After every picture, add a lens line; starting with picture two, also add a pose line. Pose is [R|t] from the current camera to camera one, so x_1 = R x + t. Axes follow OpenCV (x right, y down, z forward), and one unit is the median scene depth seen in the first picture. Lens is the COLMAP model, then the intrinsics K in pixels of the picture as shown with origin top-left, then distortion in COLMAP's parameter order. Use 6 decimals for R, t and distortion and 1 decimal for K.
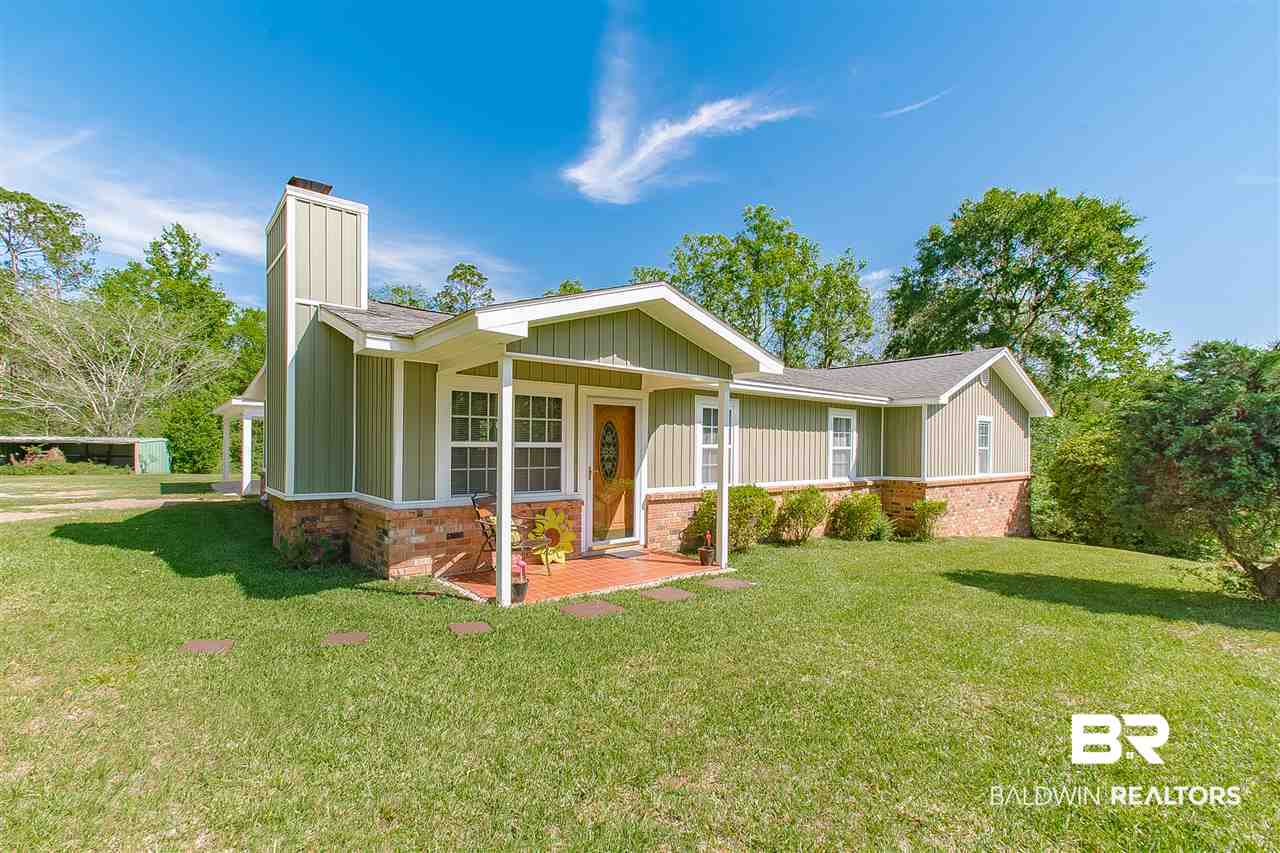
lens RADIAL K [[583.4, 0, 636.7], [0, 583.4, 449.7], [0, 0, 1]] dist [-0.001111, -0.000213]
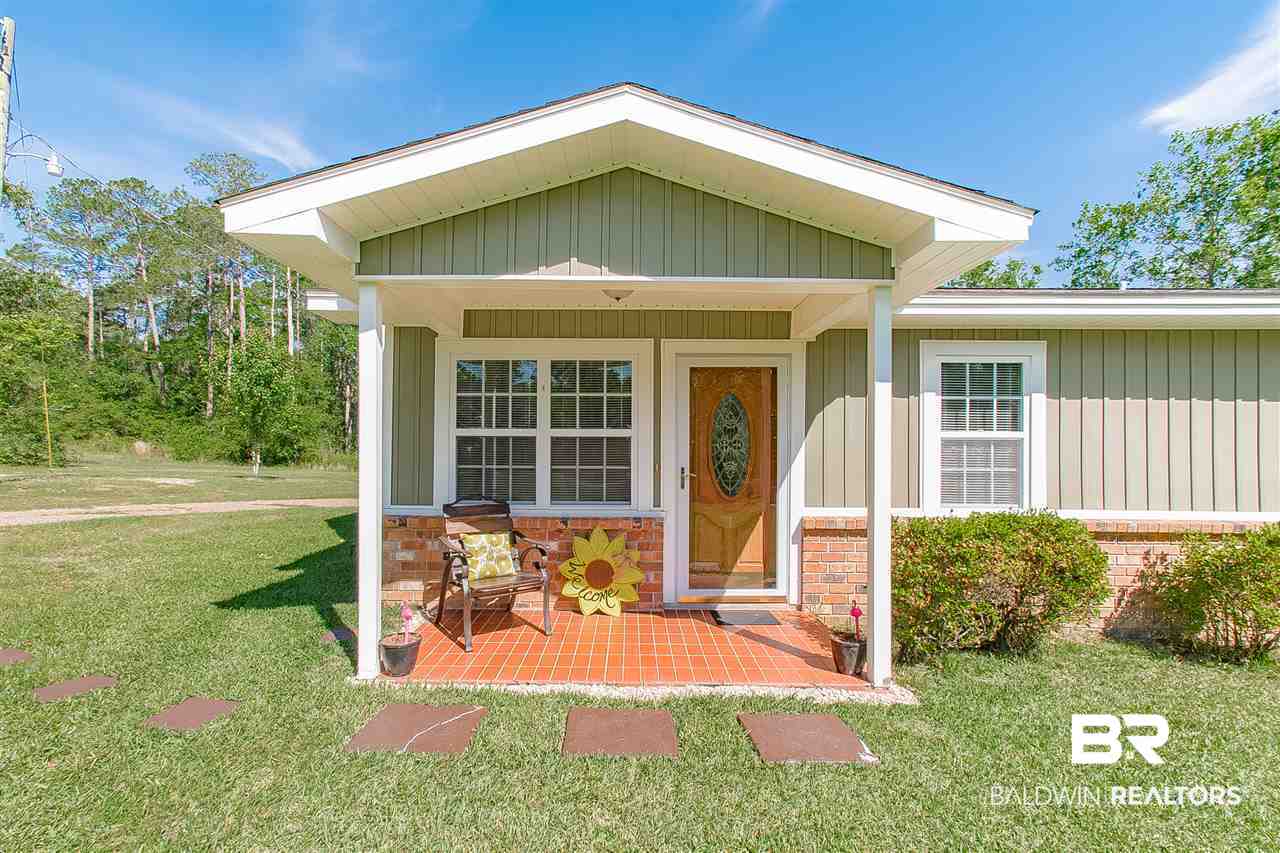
lens RADIAL K [[583.4, 0, 636.7], [0, 583.4, 449.7], [0, 0, 1]] dist [-0.001111, -0.000213]
pose [[0.765734, -0.010249, -0.643076, 0.300748], [-0.004219, 0.999771, -0.020958, 0.024609], [0.643144, 0.018761, 0.765515, 0.516980]]
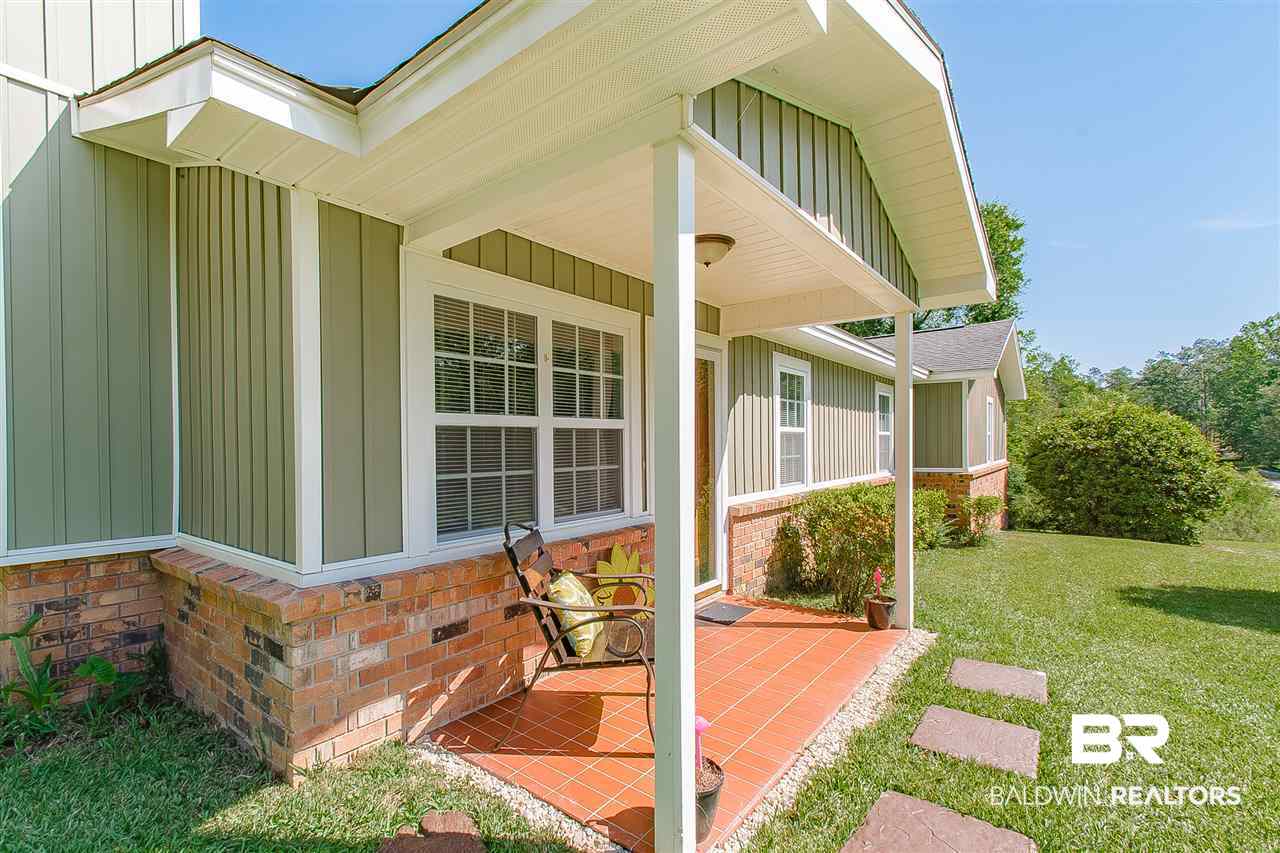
lens RADIAL K [[575.2, 0, 637.9], [0, 575.2, 447.1], [0, 0, 1]] dist [0.000818, -0.000687]
pose [[0.974906, -0.020595, 0.221660, -0.238242], [0.020869, 0.999782, 0.001107, 0.012699], [-0.221635, 0.003546, 0.975123, 0.493591]]
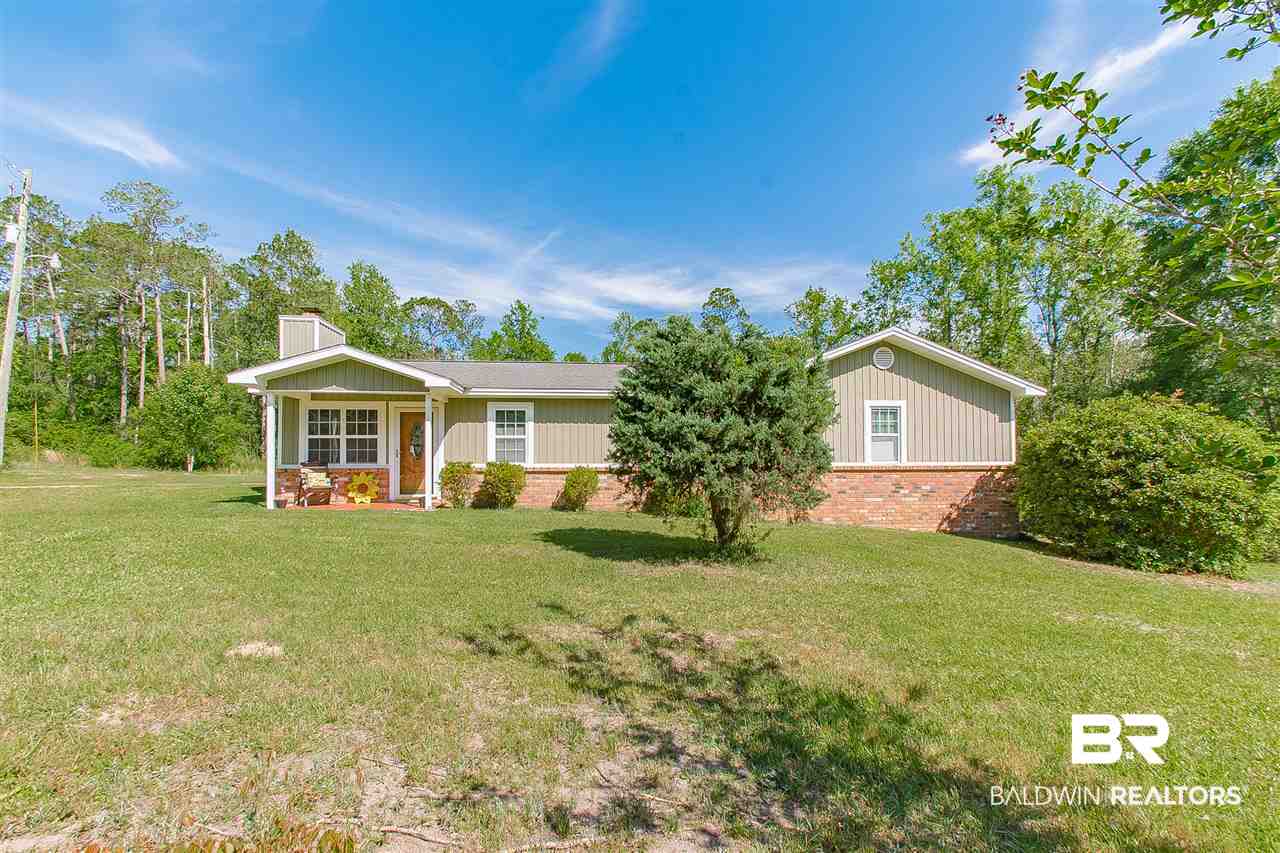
lens RADIAL K [[575.2, 0, 637.9], [0, 575.2, 447.1], [0, 0, 1]] dist [0.000818, -0.000687]
pose [[0.834742, -0.026642, -0.549996, 1.488906], [0.009329, 0.999370, -0.034251, 0.090476], [0.550562, 0.023460, 0.834465, -0.000331]]
